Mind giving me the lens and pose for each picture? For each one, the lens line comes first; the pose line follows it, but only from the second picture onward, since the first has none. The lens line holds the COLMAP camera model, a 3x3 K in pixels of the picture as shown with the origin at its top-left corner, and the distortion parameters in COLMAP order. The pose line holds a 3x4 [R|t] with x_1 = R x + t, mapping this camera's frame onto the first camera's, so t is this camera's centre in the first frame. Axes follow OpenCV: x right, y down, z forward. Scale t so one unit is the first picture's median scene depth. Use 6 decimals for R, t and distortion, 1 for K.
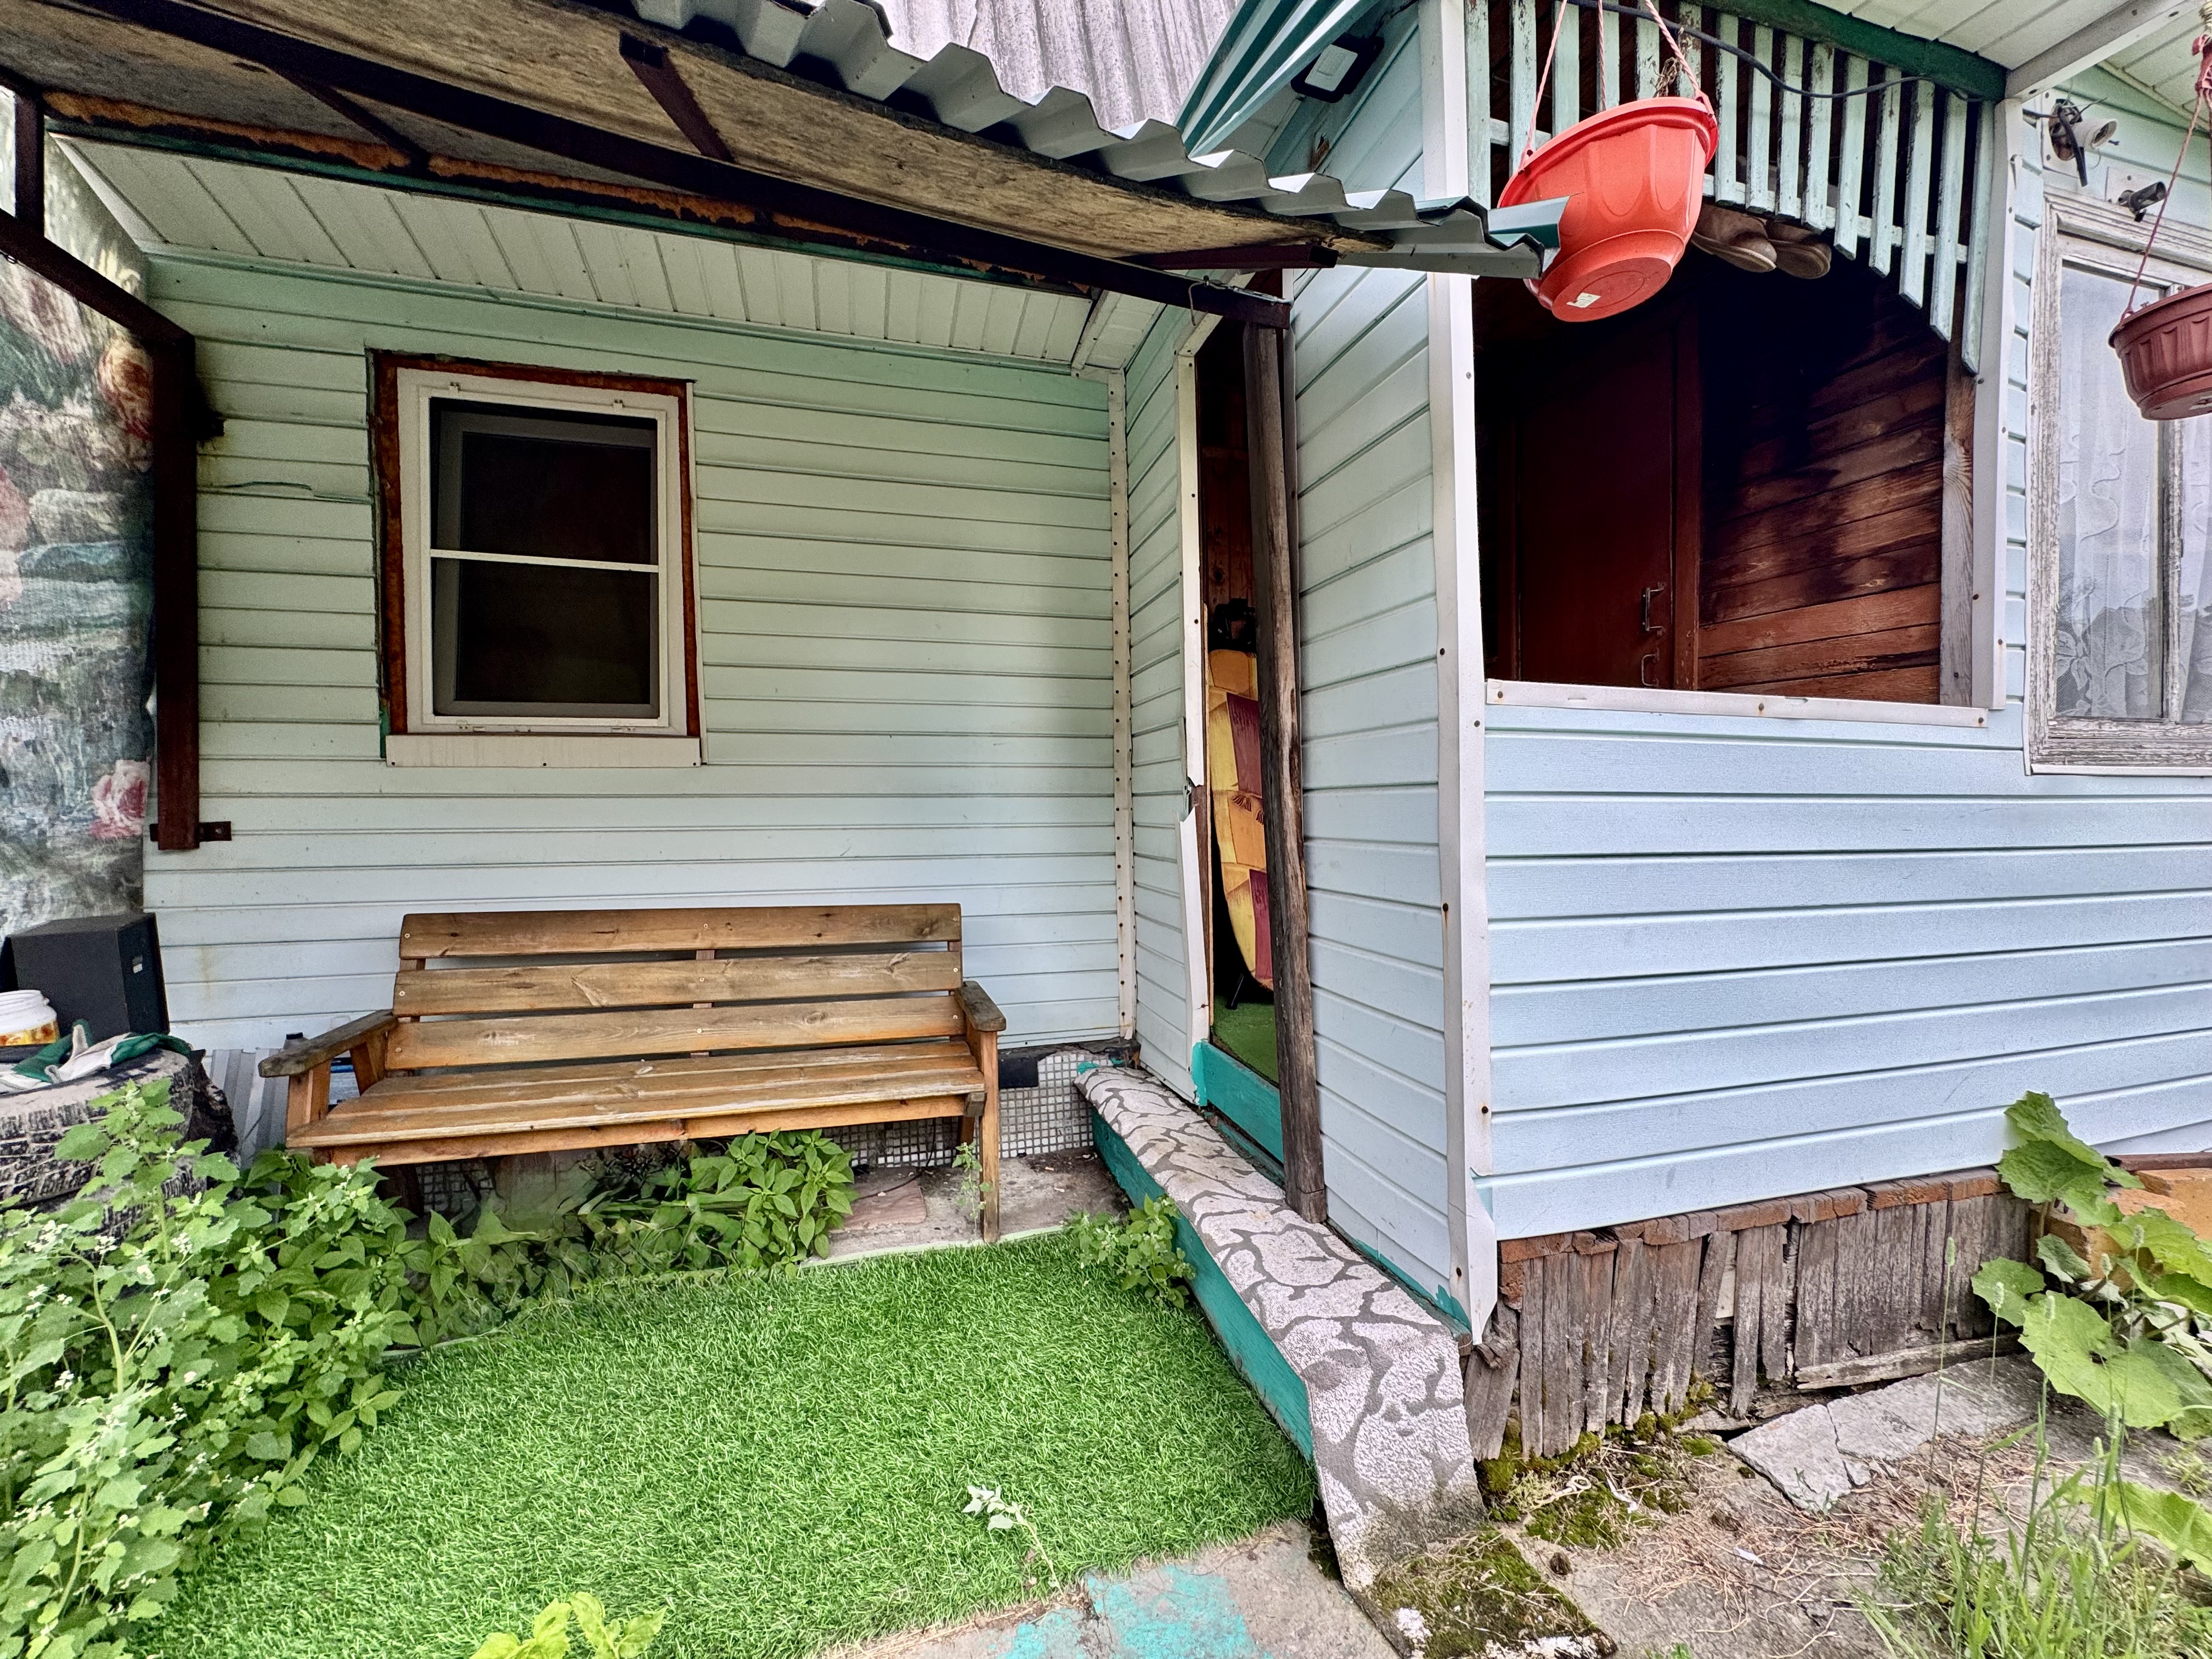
lens RADIAL K [[881.0, 0, 1101.0], [0, 881.0, 824.3], [0, 0, 1]] dist [-0.006735, 0.000945]
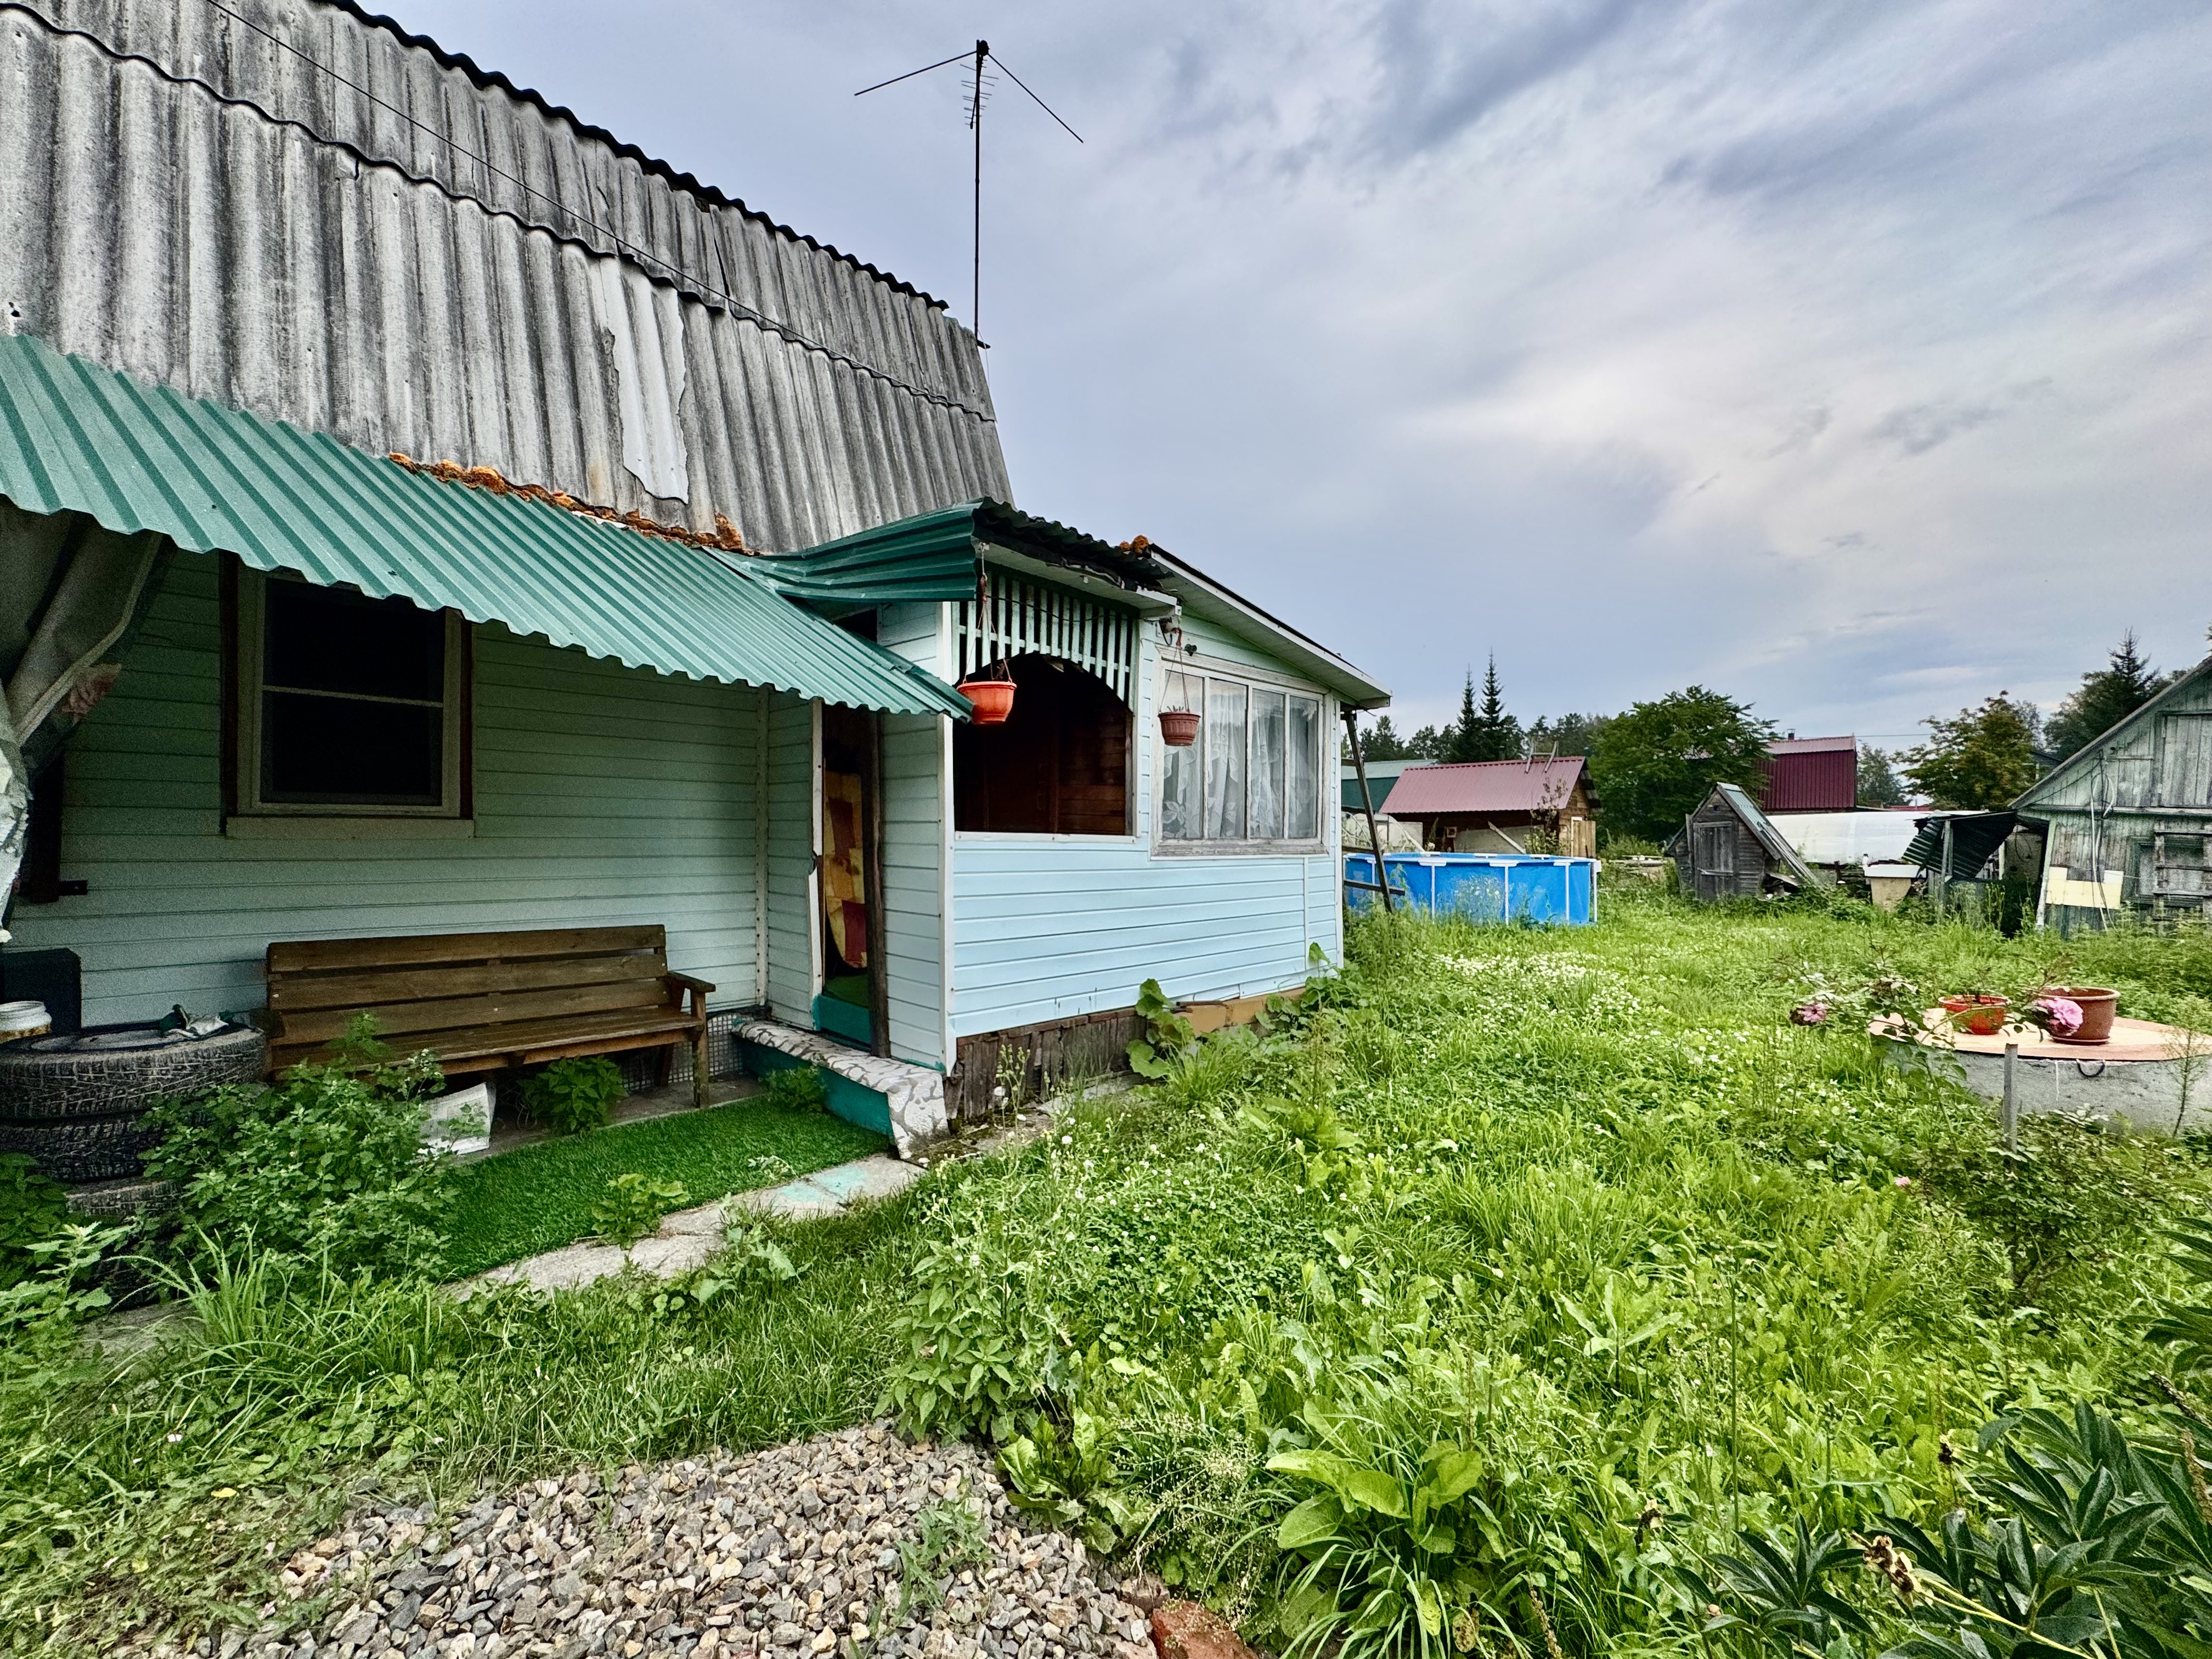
lens RADIAL K [[881.0, 0, 1098.0], [0, 881.0, 825.0], [0, 0, 1]] dist [-0.006735, 0.000945]
pose [[0.867102, 0.021773, 0.497655, -0.449314], [-0.009157, 0.999572, -0.027779, -0.093567], [-0.498047, 0.019530, 0.866930, -1.328764]]
